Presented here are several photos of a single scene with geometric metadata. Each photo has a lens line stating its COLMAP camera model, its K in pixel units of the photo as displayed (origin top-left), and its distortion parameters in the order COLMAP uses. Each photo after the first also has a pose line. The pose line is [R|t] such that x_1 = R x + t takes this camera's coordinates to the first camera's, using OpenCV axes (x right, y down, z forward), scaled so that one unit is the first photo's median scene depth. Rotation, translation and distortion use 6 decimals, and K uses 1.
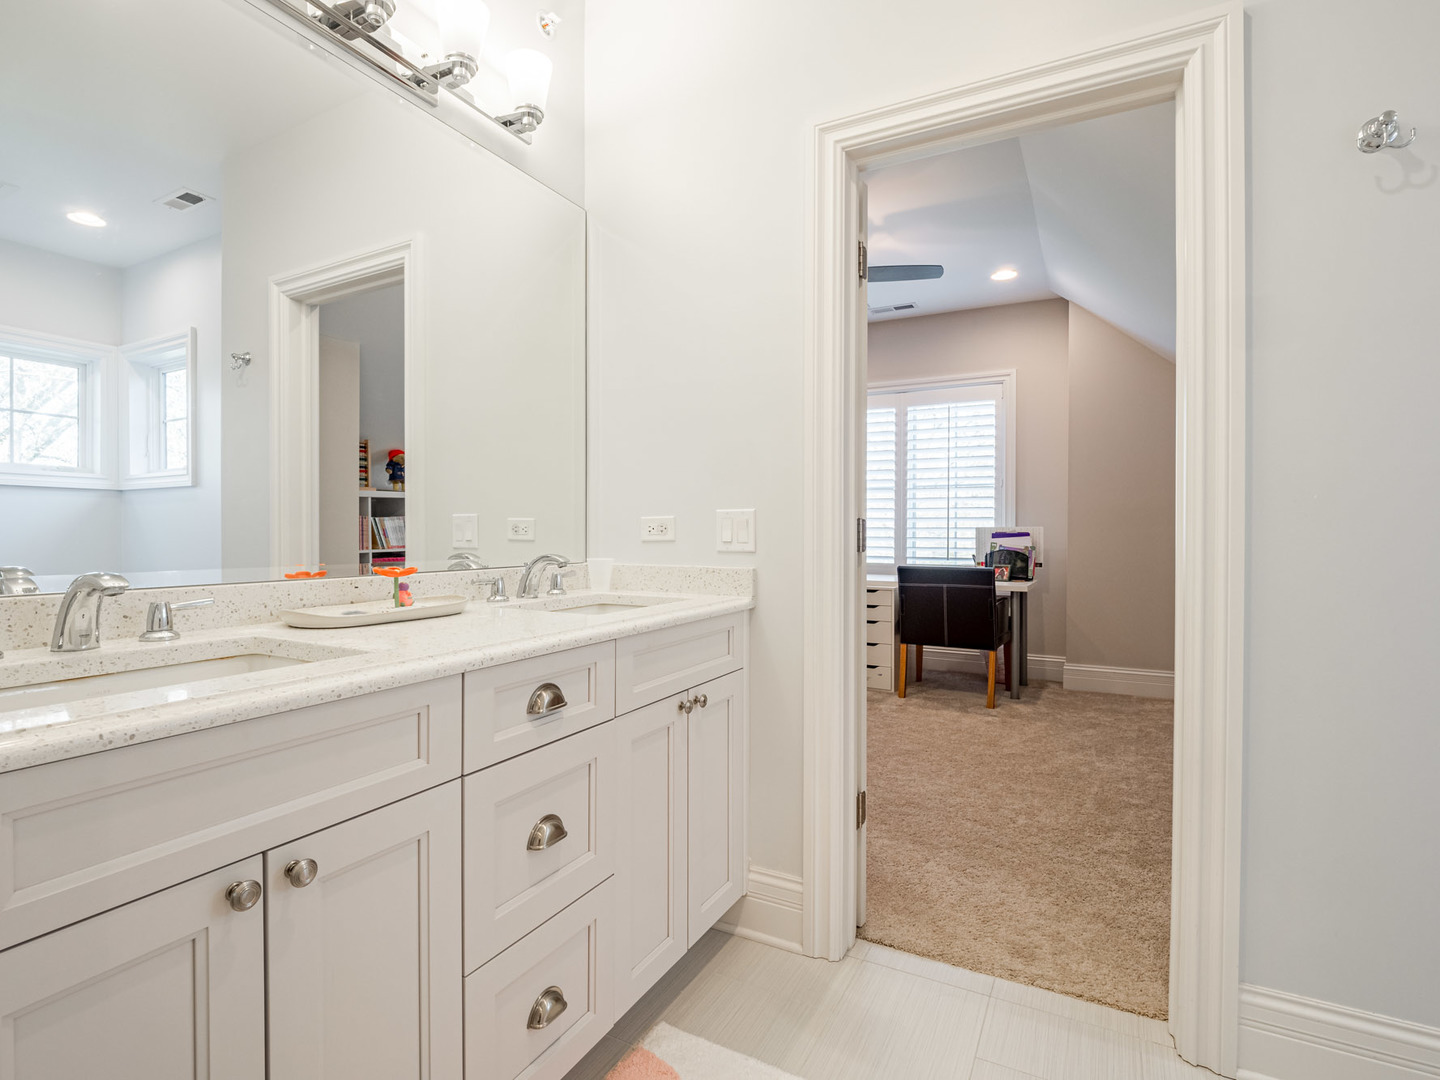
lens RADIAL K [[705.4, 0, 720.0], [0, 705.4, 540.0], [0, 0, 1]] dist [-0.004175, -0.001938]
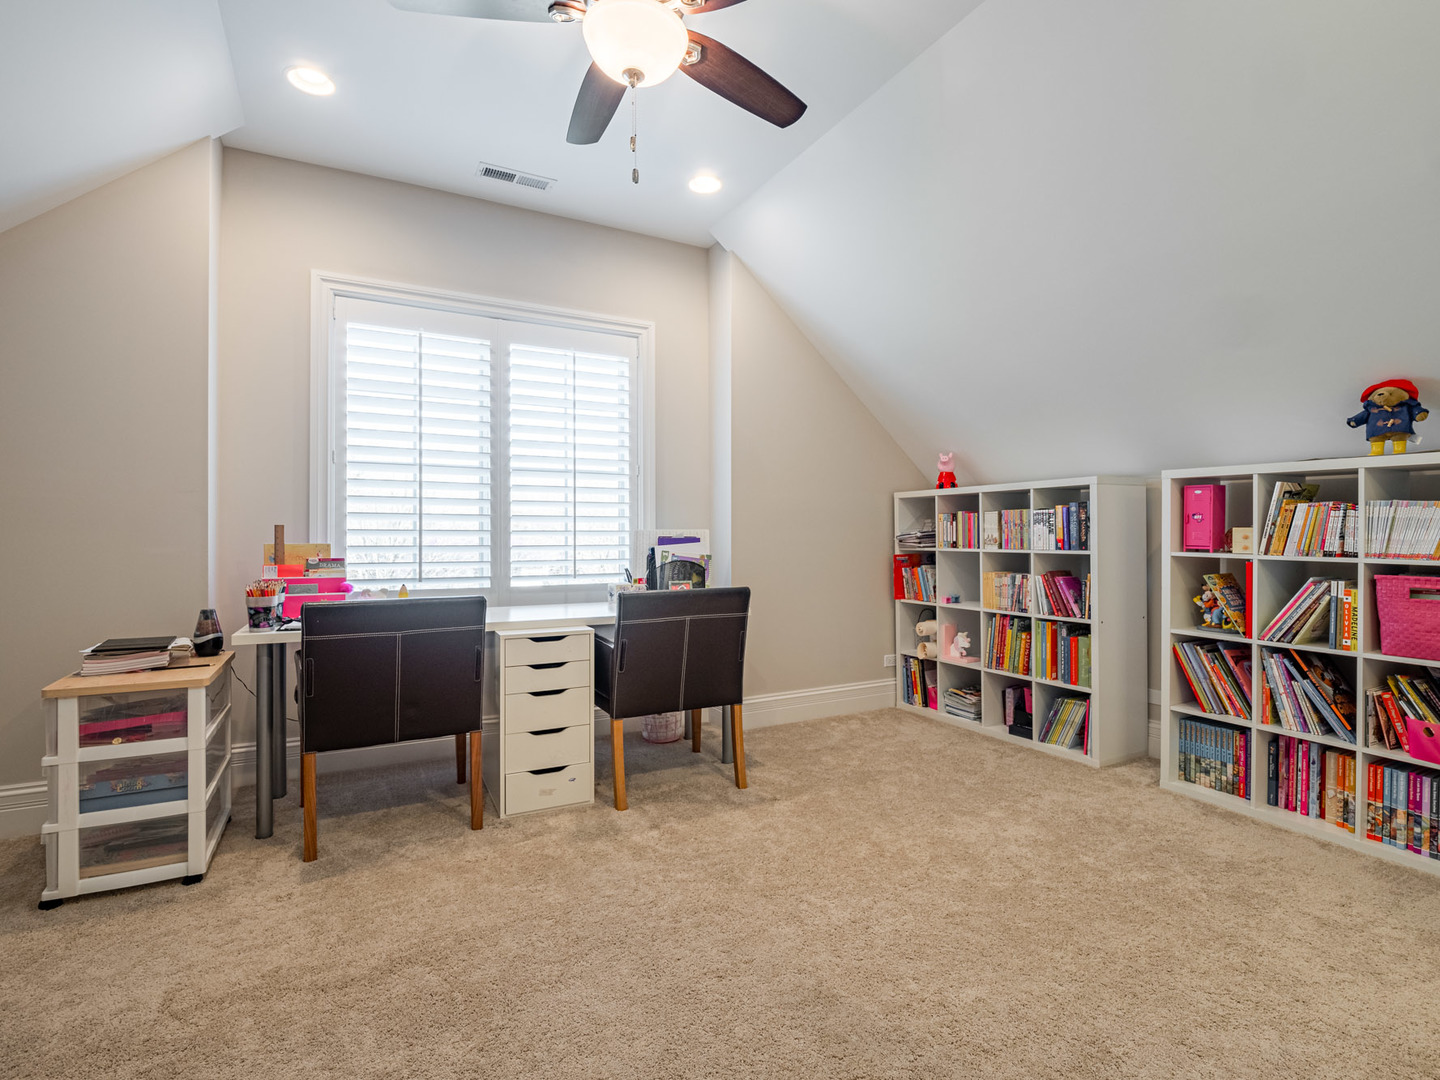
lens RADIAL K [[705.4, 0, 720.0], [0, 705.4, 540.0], [0, 0, 1]] dist [-0.004175, -0.001938]
pose [[0.551662, -0.002766, 0.834063, -0.186519], [0.012466, 0.999910, -0.004929, -0.003392], [-0.833974, 0.013116, 0.551647, 0.555353]]
